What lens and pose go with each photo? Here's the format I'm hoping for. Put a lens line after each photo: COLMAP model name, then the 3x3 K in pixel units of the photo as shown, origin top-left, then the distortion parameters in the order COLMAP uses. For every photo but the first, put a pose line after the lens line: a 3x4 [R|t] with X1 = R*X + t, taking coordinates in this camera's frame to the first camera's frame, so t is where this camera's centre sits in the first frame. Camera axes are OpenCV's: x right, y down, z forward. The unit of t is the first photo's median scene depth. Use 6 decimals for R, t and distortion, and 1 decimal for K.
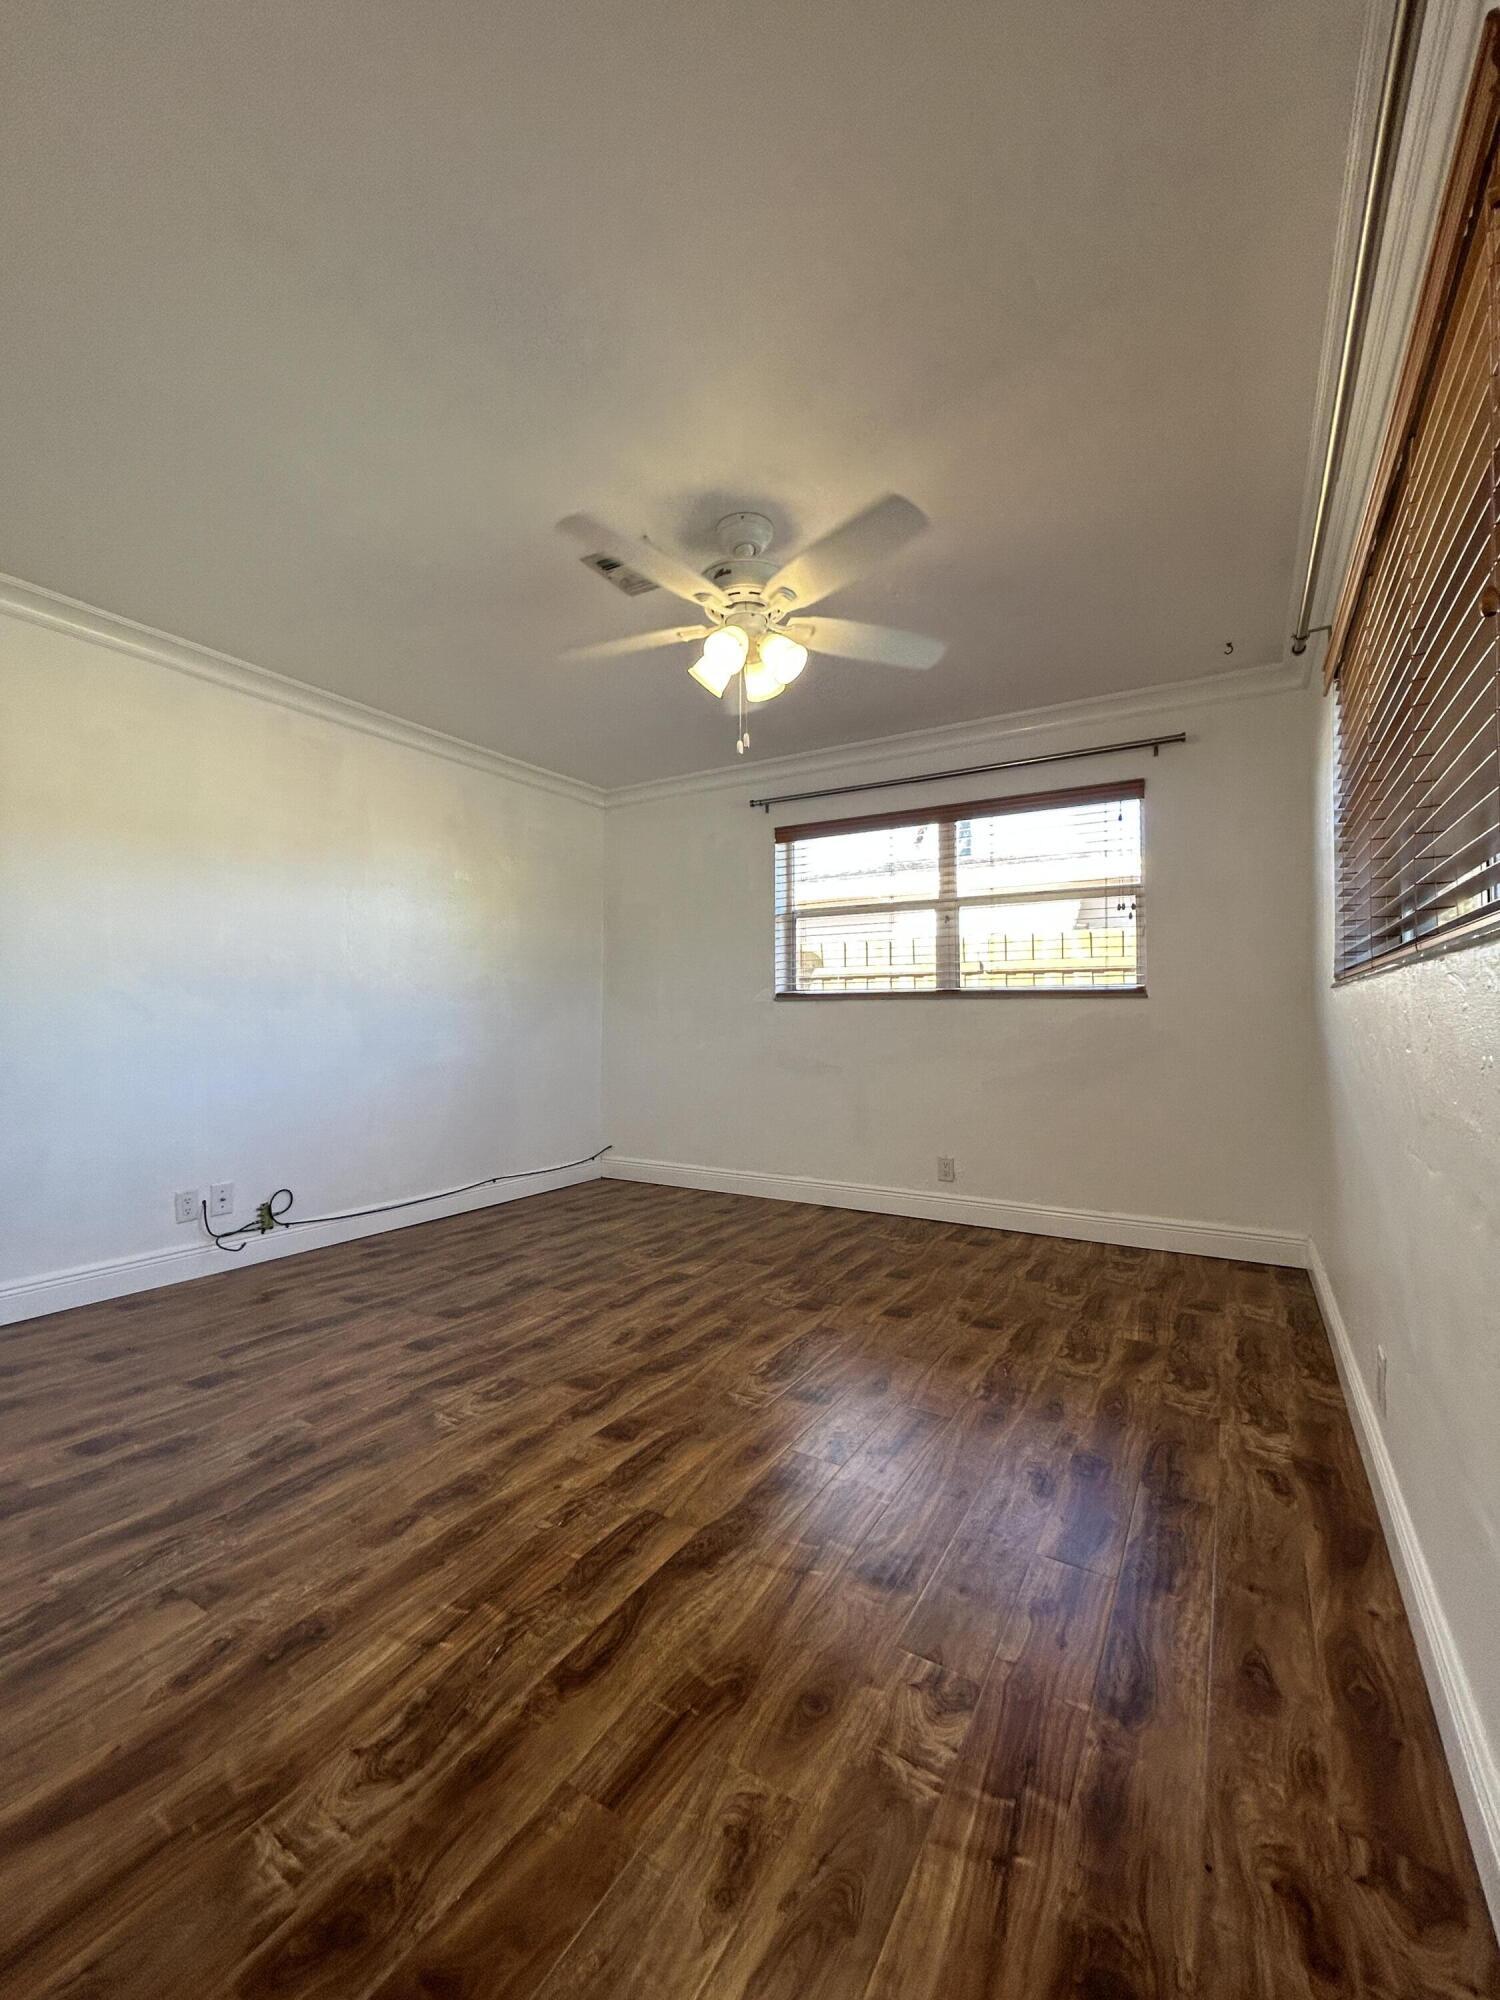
lens RADIAL K [[809.6, 0, 748.6], [0, 809.6, 1005.9], [0, 0, 1]] dist [0.003993, -0.000290]
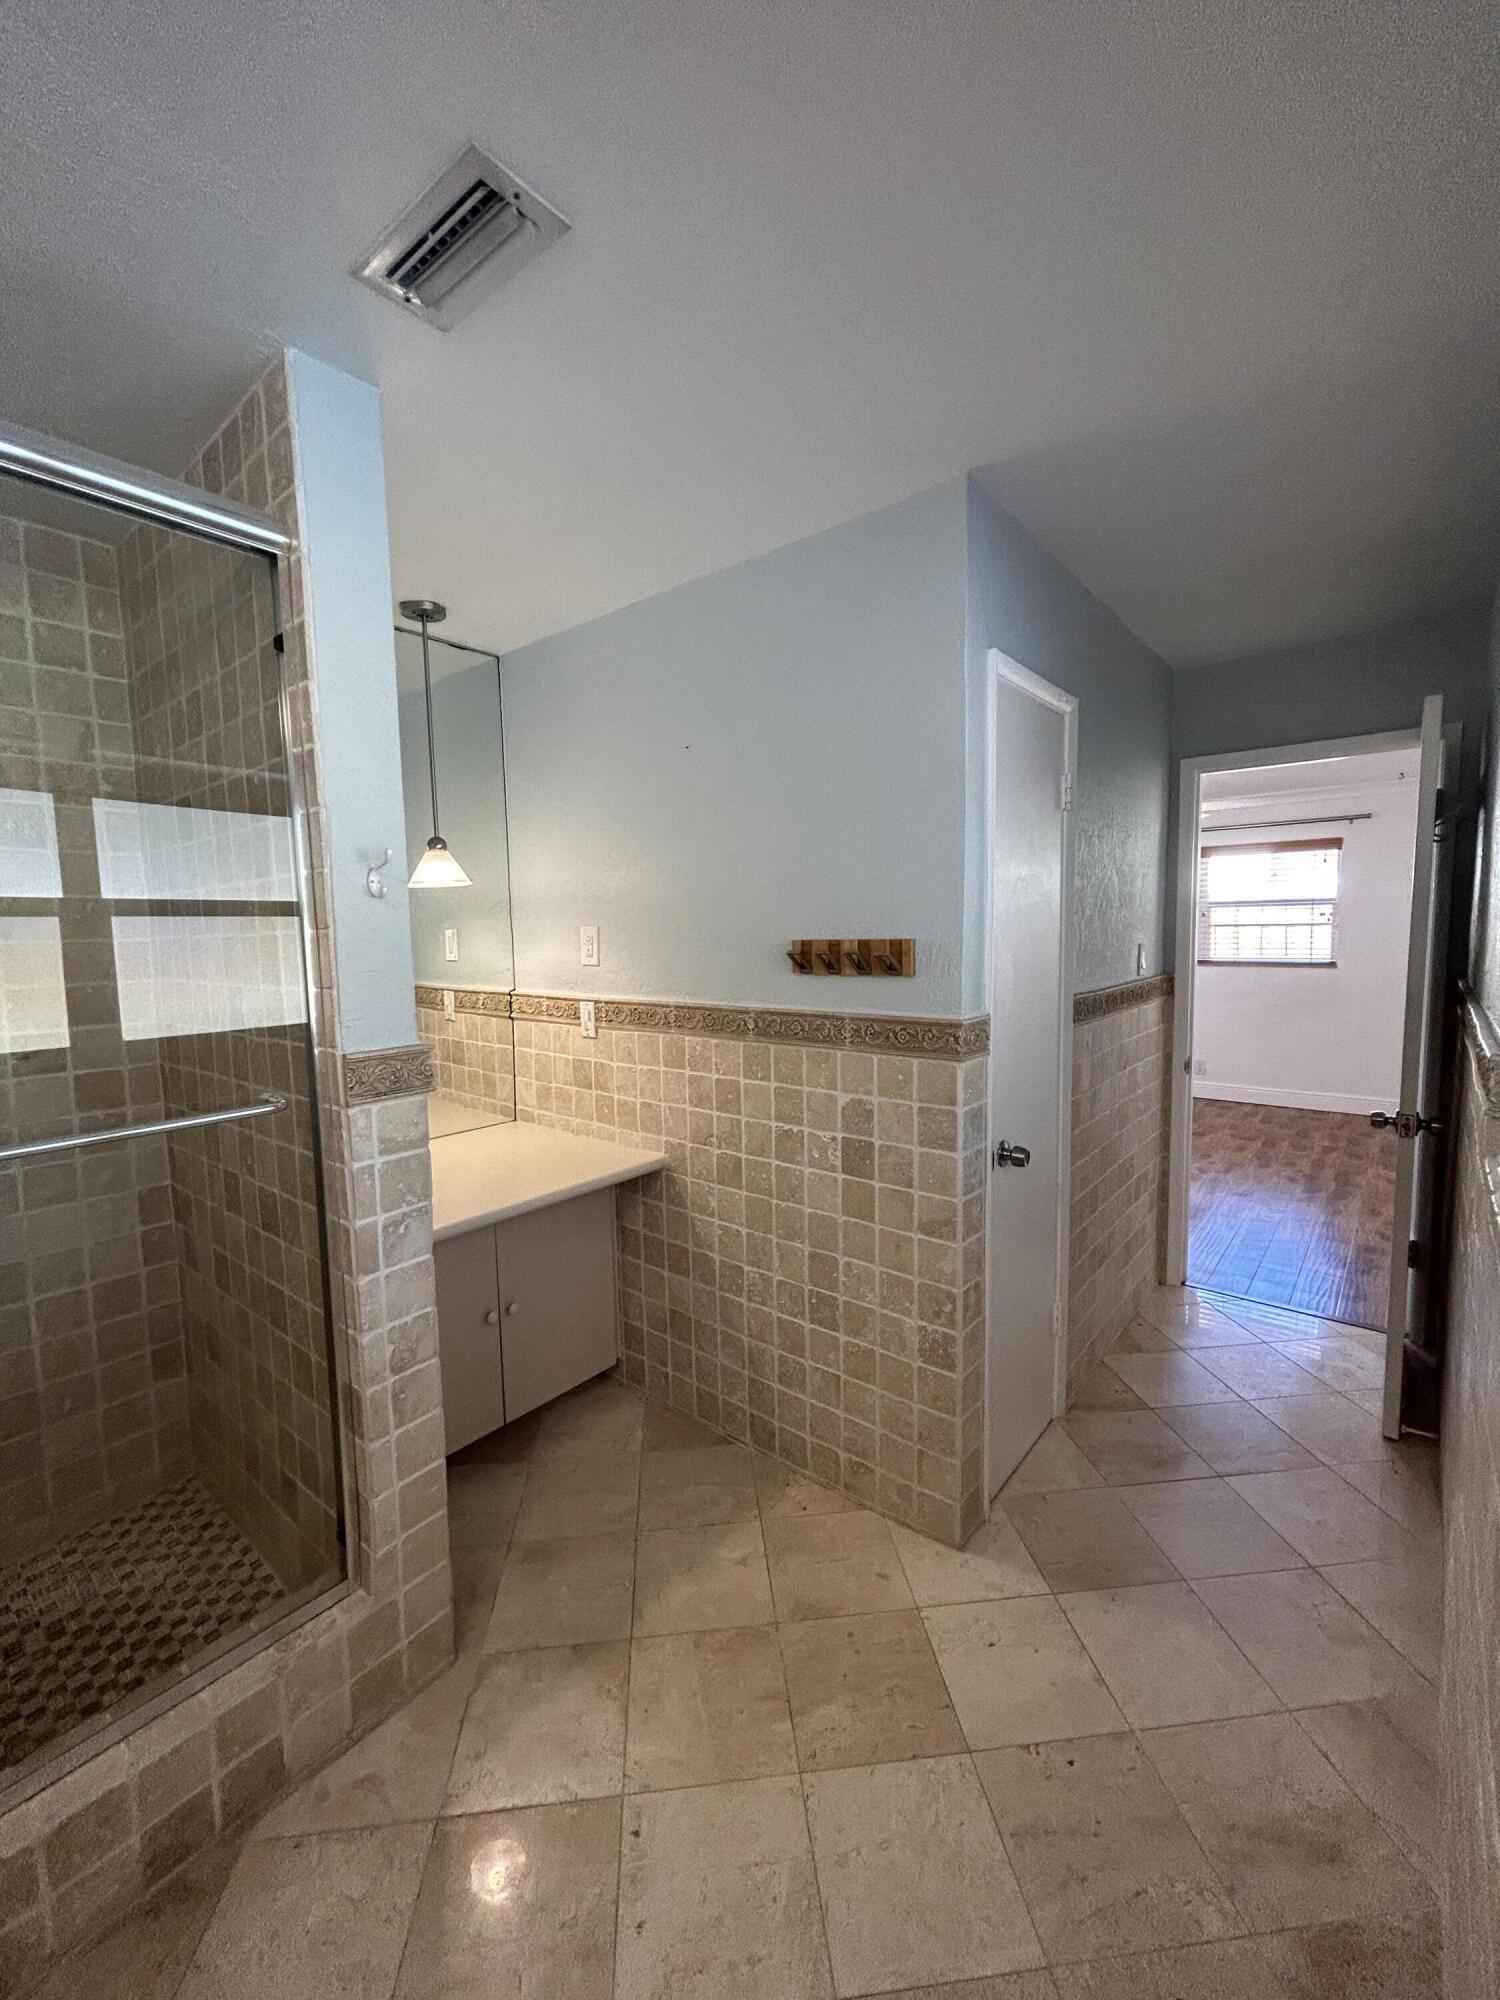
lens RADIAL K [[809.6, 0, 745.9], [0, 809.6, 1005.6], [0, 0, 1]] dist [0.003993, -0.000290]
pose [[0.989126, -0.005271, -0.146973, -0.503513], [0.021343, 0.993923, 0.107992, -0.147355], [0.145511, -0.109955, 0.983228, -0.896192]]
